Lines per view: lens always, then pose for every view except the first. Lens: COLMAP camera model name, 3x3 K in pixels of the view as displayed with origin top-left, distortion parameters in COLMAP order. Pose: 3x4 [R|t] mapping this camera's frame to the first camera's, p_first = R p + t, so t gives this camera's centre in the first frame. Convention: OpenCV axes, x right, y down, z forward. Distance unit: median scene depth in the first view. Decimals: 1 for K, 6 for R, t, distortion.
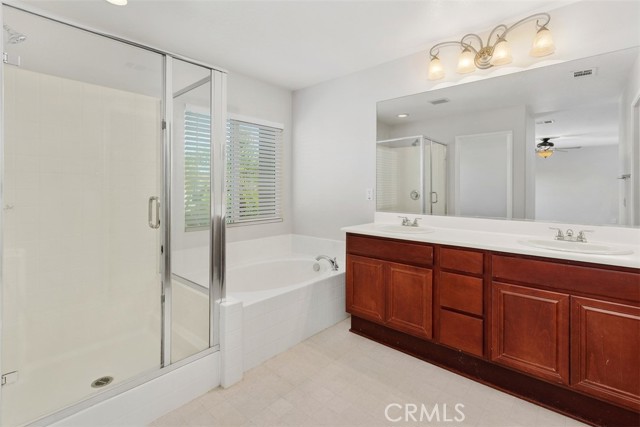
lens RADIAL K [[295.4, 0, 329.6], [0, 295.4, 189.9], [0, 0, 1]] dist [-0.001370, -0.000994]
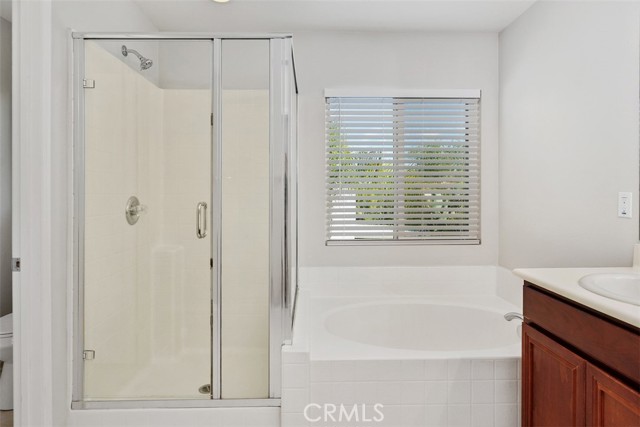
lens RADIAL K [[373.7, 0, 319.6], [0, 373.7, 193.8], [0, 0, 1]] dist [-0.006475, -0.001023]
pose [[0.675474, 0.001906, -0.737382, 0.294825], [0.000734, 0.999994, 0.003257, -0.004807], [0.737384, -0.002741, 0.675469, 0.316798]]
